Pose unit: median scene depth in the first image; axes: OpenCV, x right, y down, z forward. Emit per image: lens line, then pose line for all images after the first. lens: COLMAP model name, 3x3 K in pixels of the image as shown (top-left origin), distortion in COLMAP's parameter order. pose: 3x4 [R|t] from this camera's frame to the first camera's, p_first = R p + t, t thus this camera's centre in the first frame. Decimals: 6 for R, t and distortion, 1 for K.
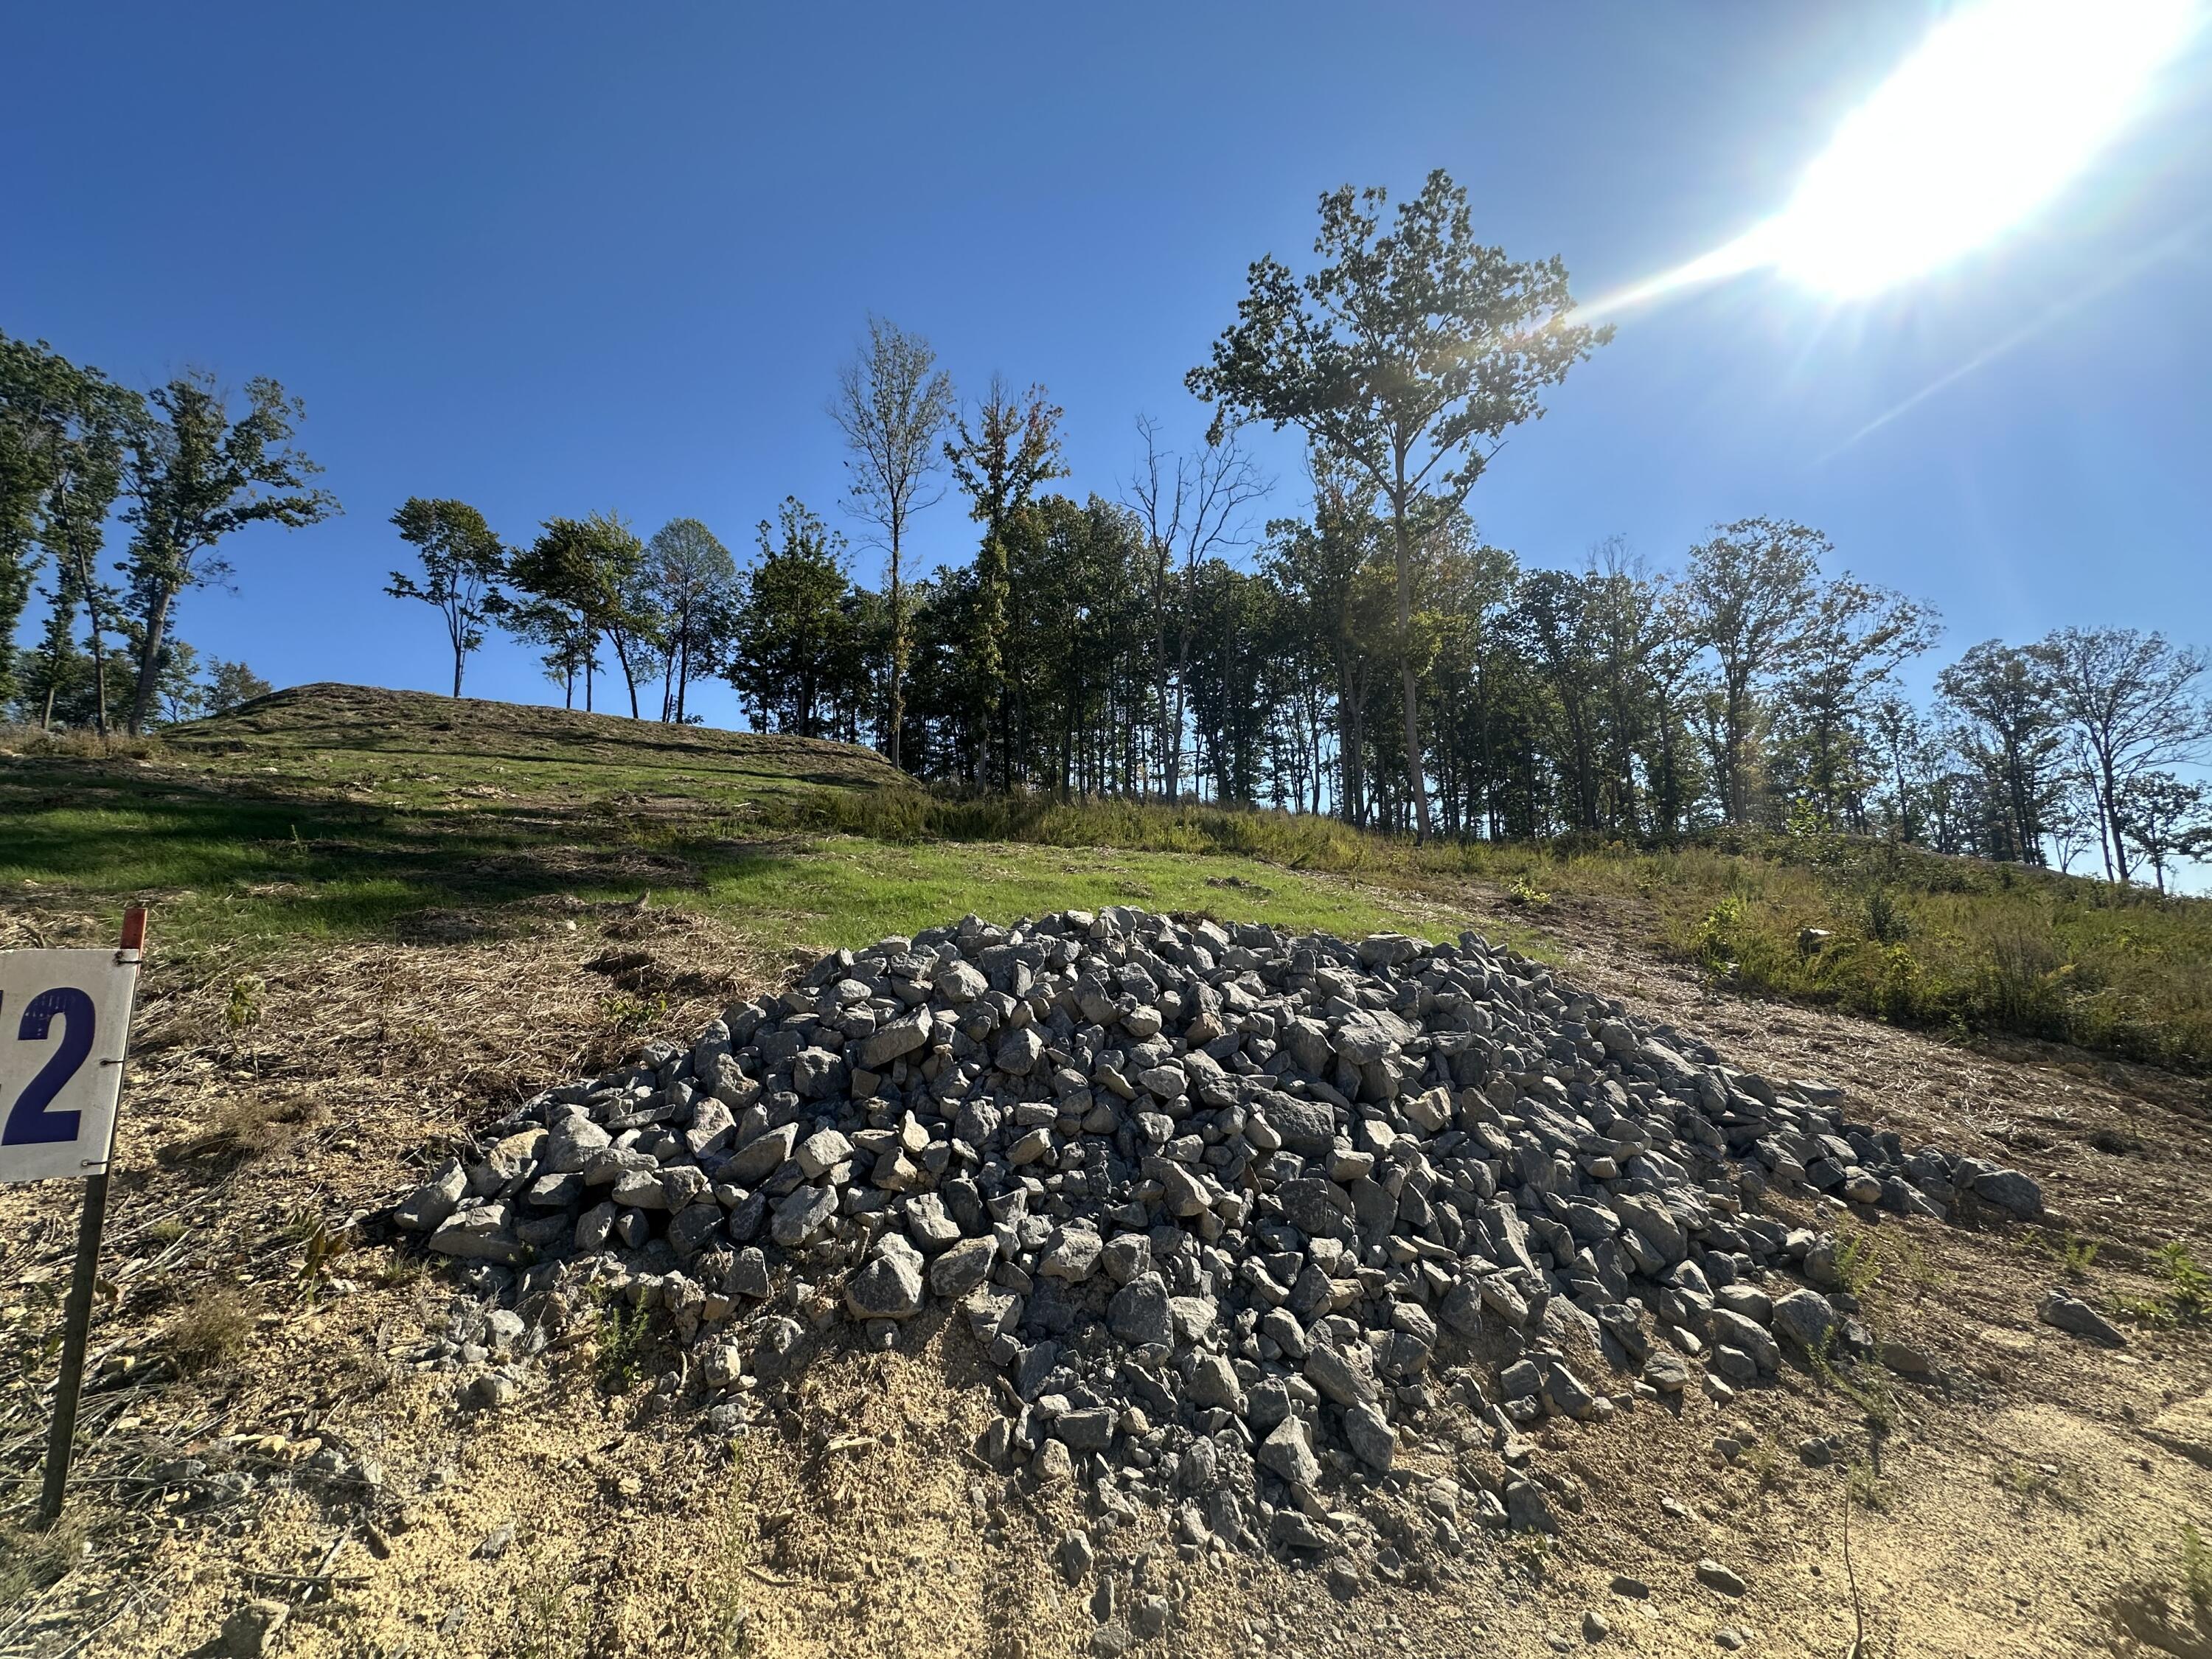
lens RADIAL K [[883.3, 0, 1105.6], [0, 883.3, 827.9], [0, 0, 1]] dist [-0.002874, 0.000683]
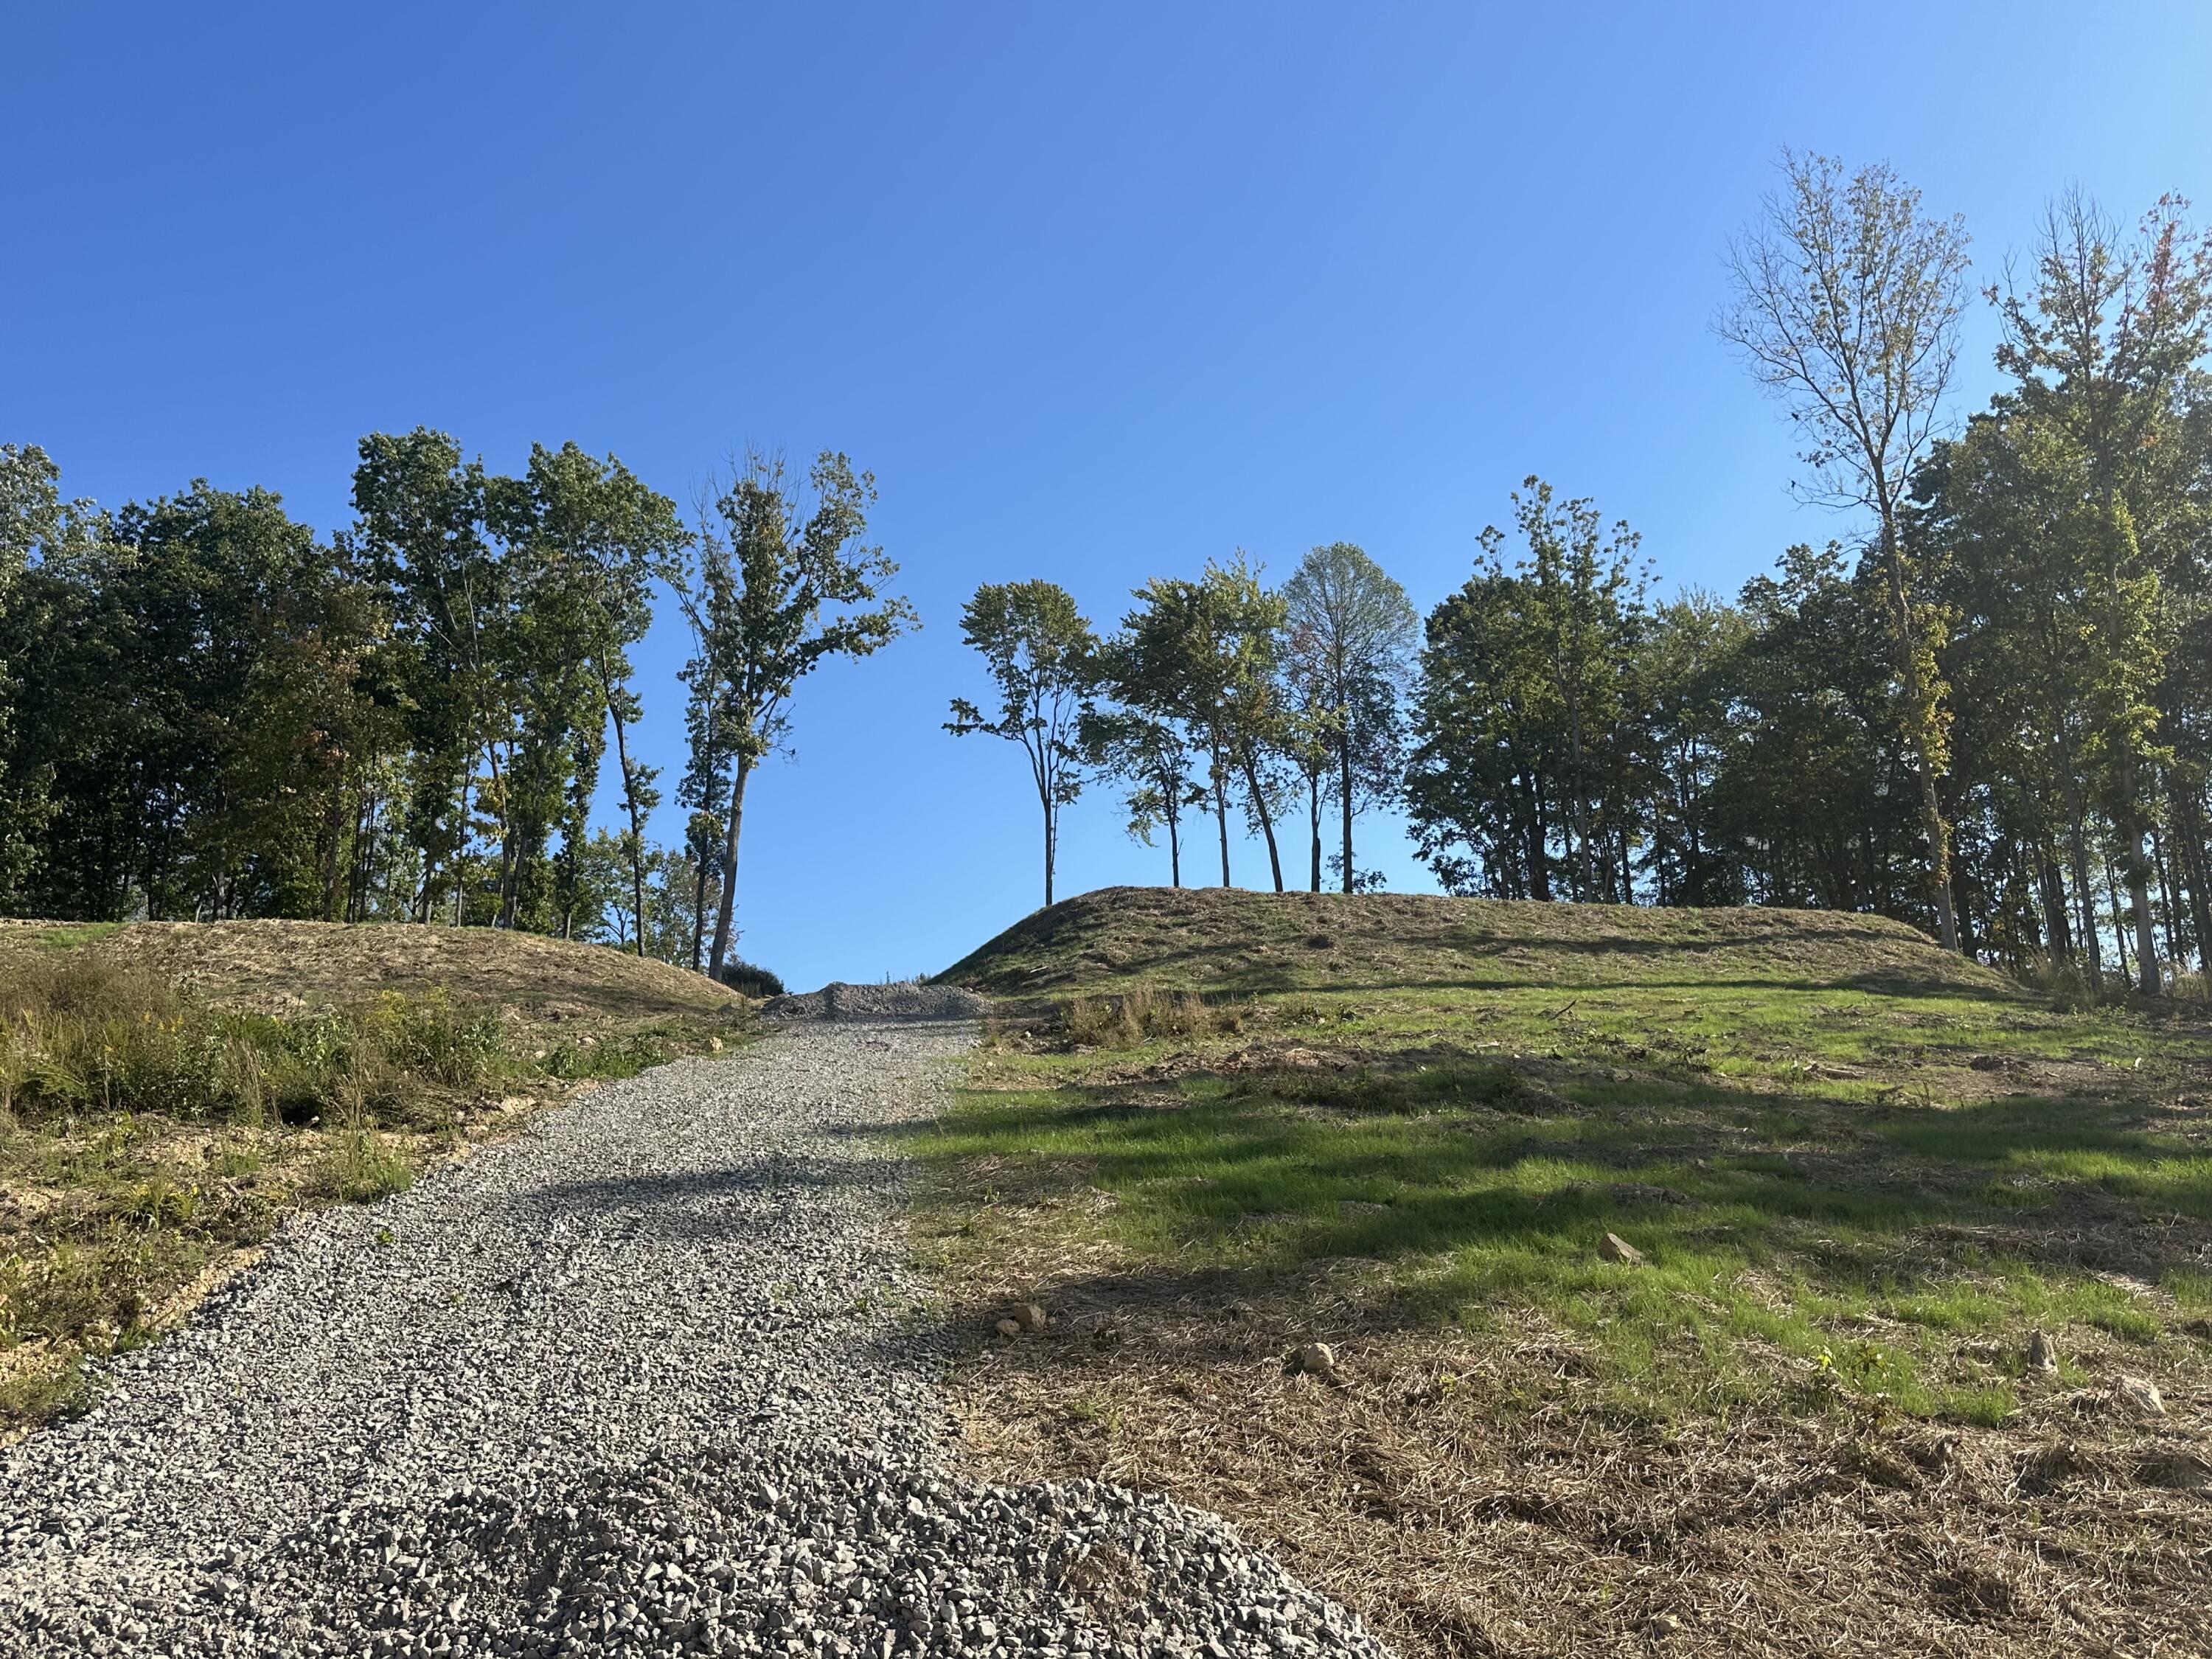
lens RADIAL K [[1721.0, 0, 1122.2], [0, 1721.0, 828.1], [0, 0, 1]] dist [0.149450, -0.271571]
pose [[0.904633, -0.096105, -0.415215, -0.310834], [0.045447, 0.990442, -0.130230, -0.034531], [0.423762, 0.098940, 0.900354, -0.207062]]
